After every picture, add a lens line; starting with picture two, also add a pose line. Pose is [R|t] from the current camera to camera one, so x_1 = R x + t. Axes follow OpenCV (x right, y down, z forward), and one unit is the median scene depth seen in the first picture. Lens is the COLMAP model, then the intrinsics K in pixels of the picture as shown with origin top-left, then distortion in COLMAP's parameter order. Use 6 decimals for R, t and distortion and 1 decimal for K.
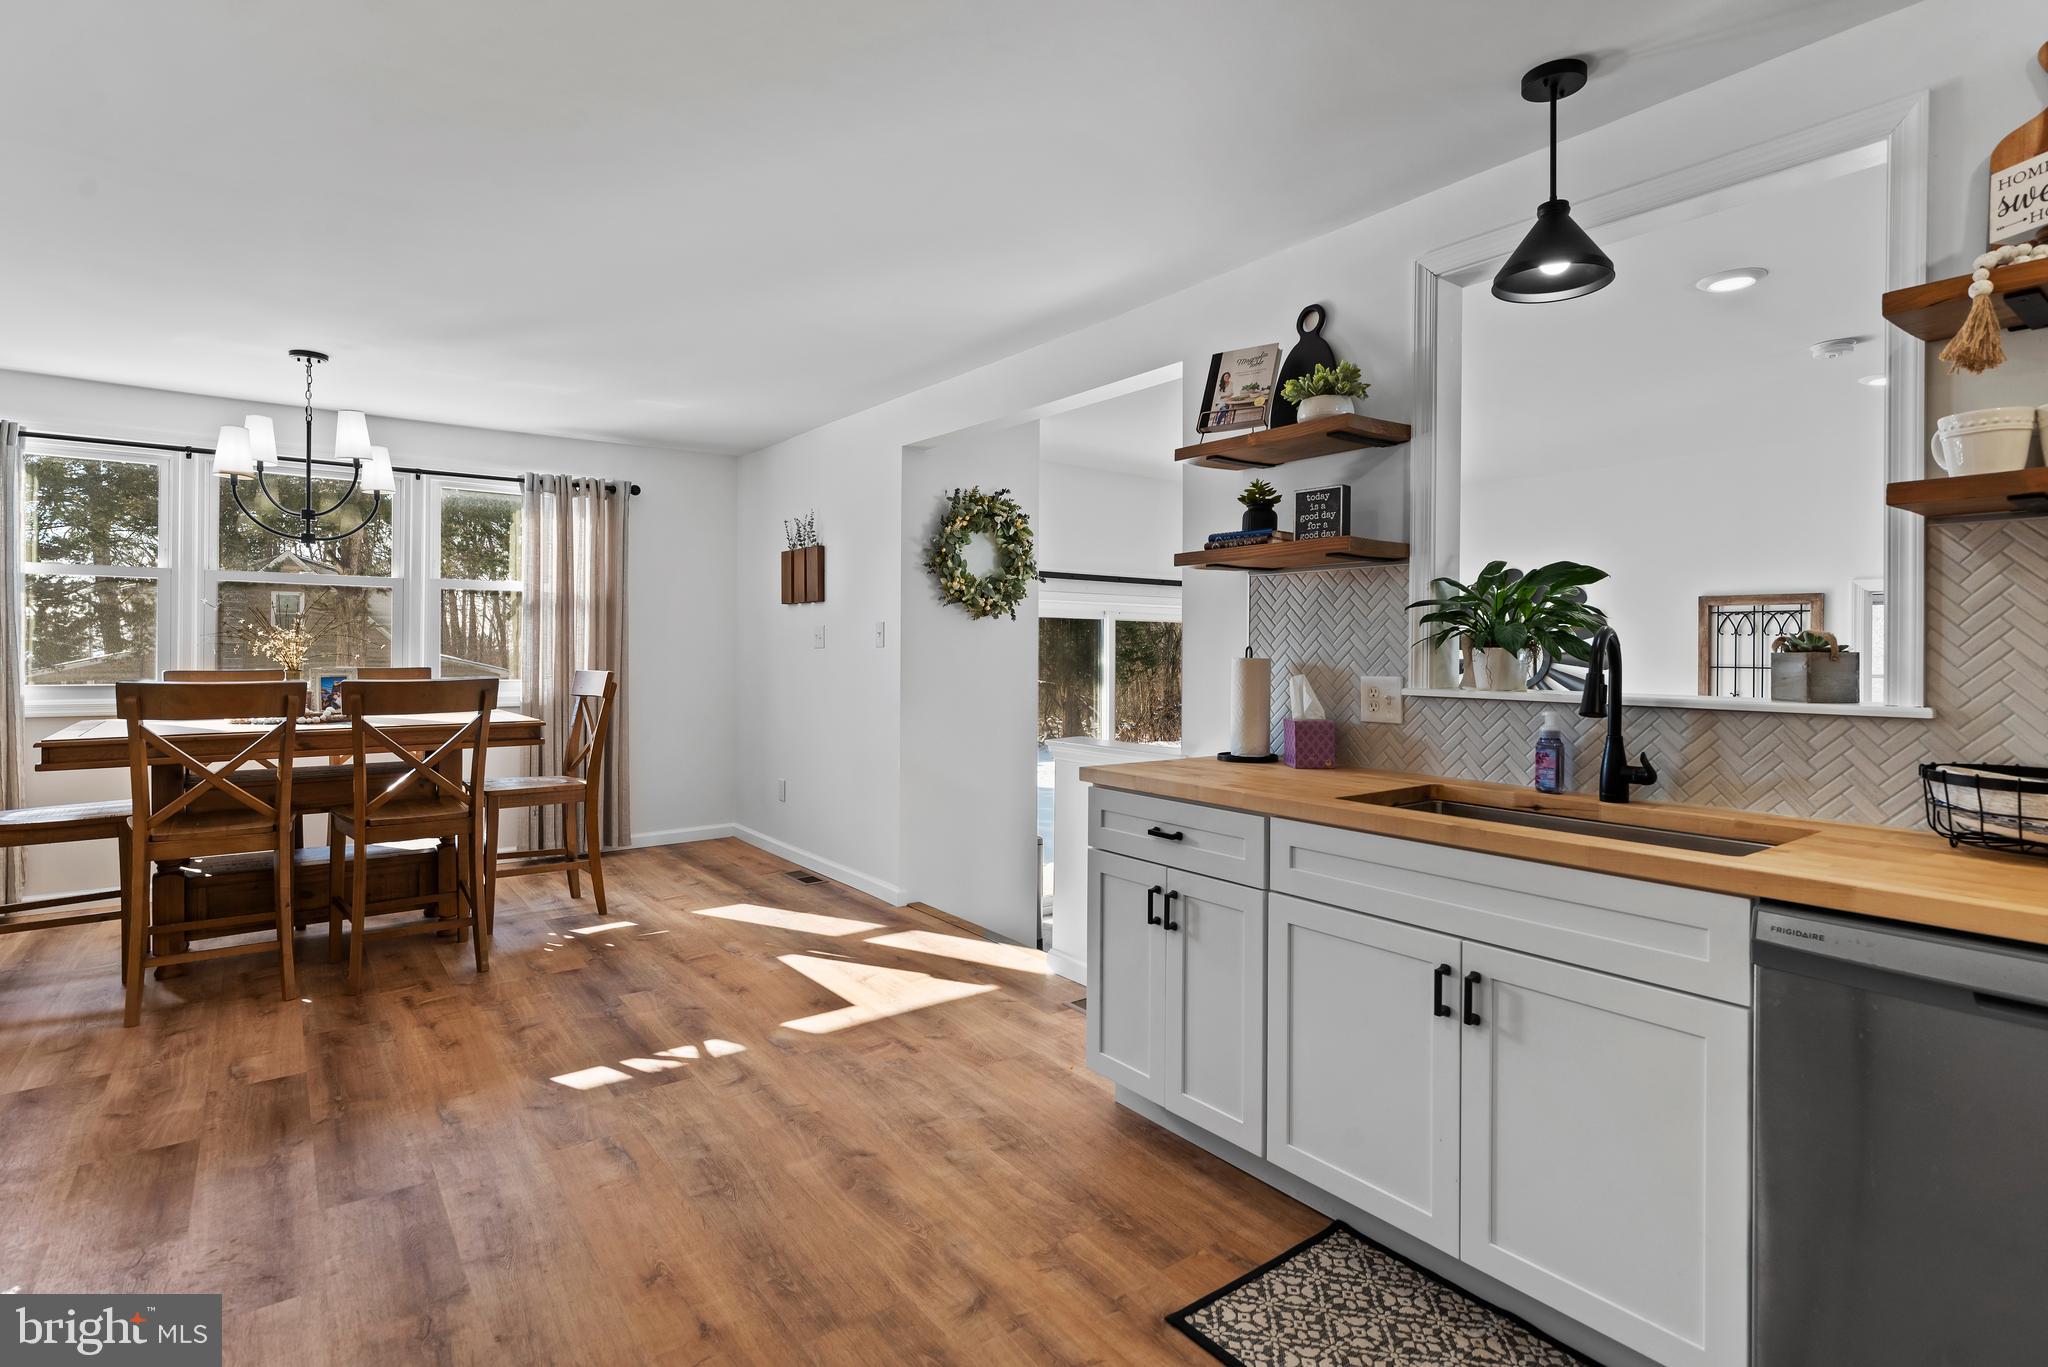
lens RADIAL K [[1009.3, 0, 1048.3], [0, 1009.3, 650.3], [0, 0, 1]] dist [-0.000582, -0.000116]
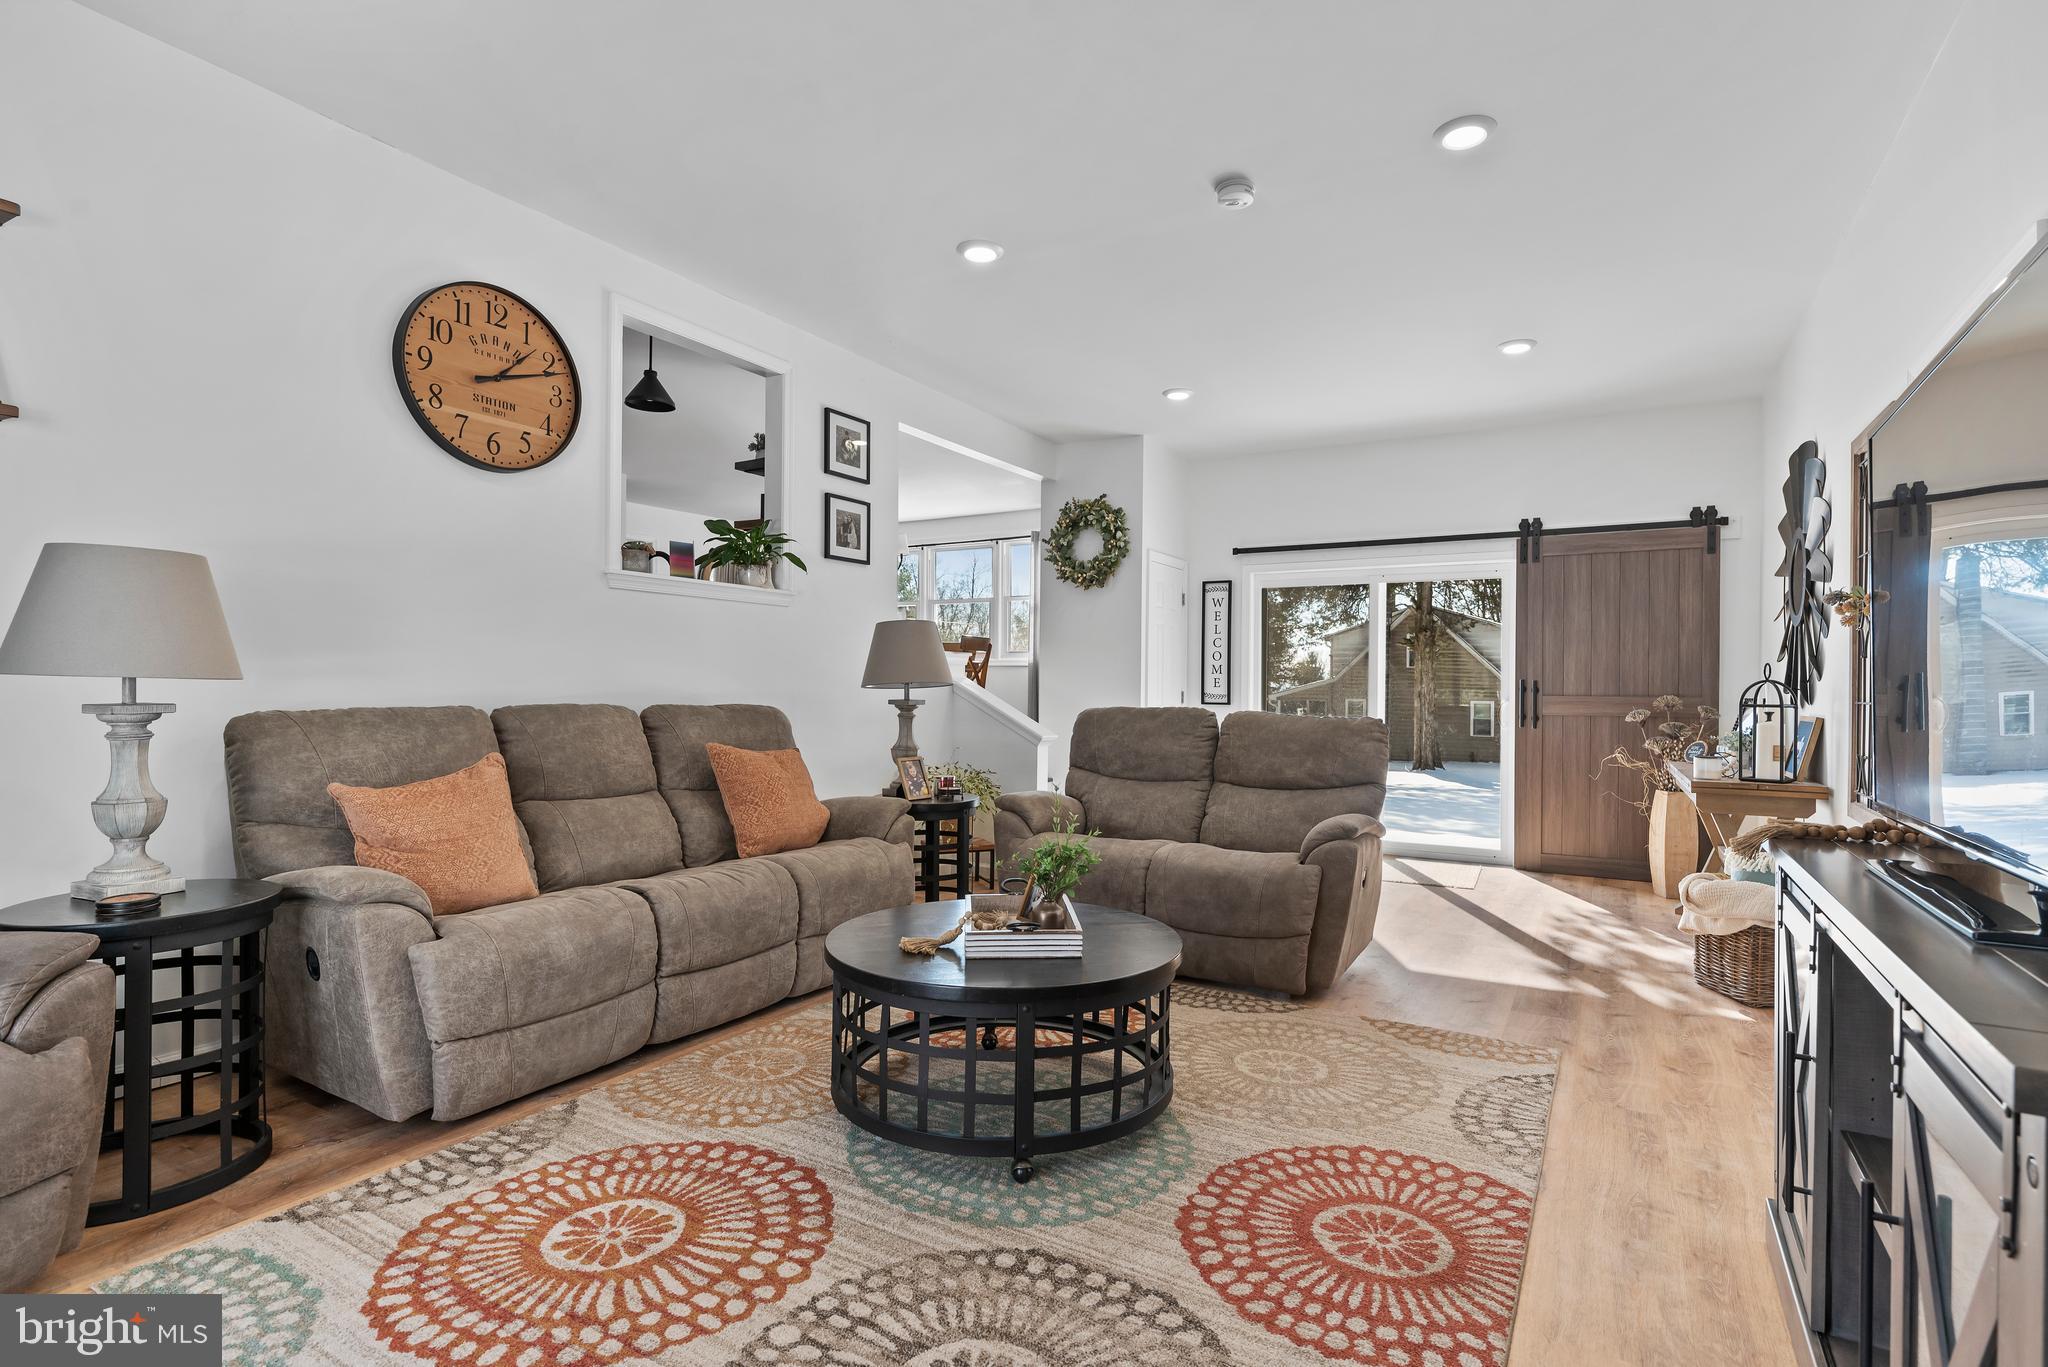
lens RADIAL K [[1000.5, 0, 1046.1], [0, 1000.5, 685.3], [0, 0, 1]] dist [-0.000022, 0.000192]
pose [[0.386364, -0.006437, -0.922324, 1.759451], [-0.005833, 0.999939, -0.009422, 0.173413], [0.922328, 0.009020, 0.386302, 0.569678]]
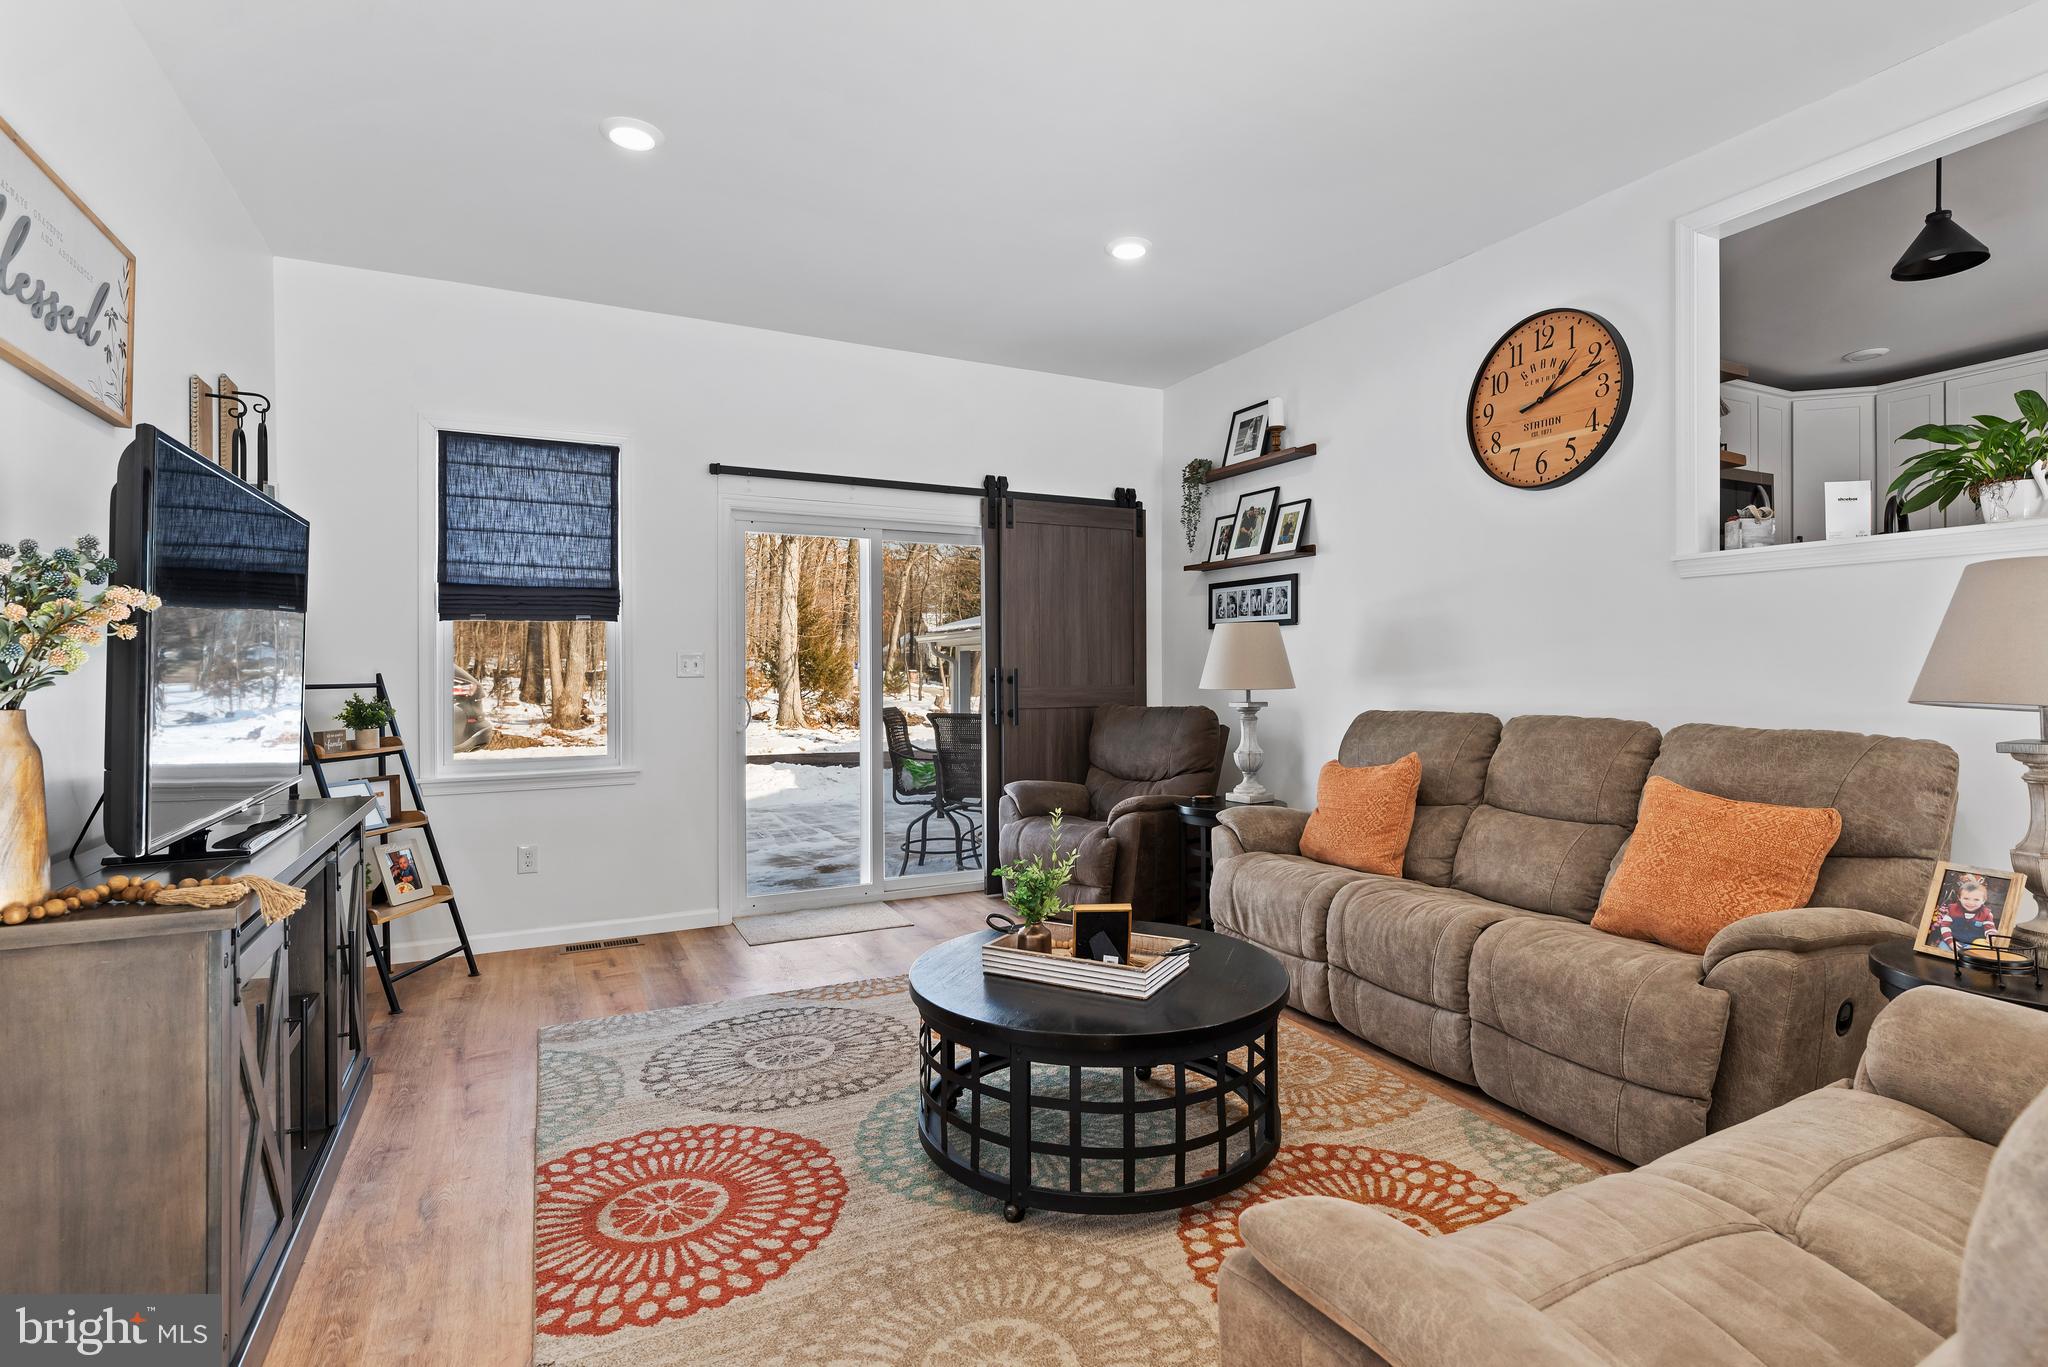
lens RADIAL K [[1004.8, 0, 1052.9], [0, 1004.8, 674.5], [0, 0, 1]] dist [-0.000280, -0.000374]
pose [[-0.984299, -0.005864, 0.176411, 0.908391], [-0.005262, 0.999979, 0.003882, 0.142497], [-0.176430, 0.002893, -0.984309, 1.602816]]
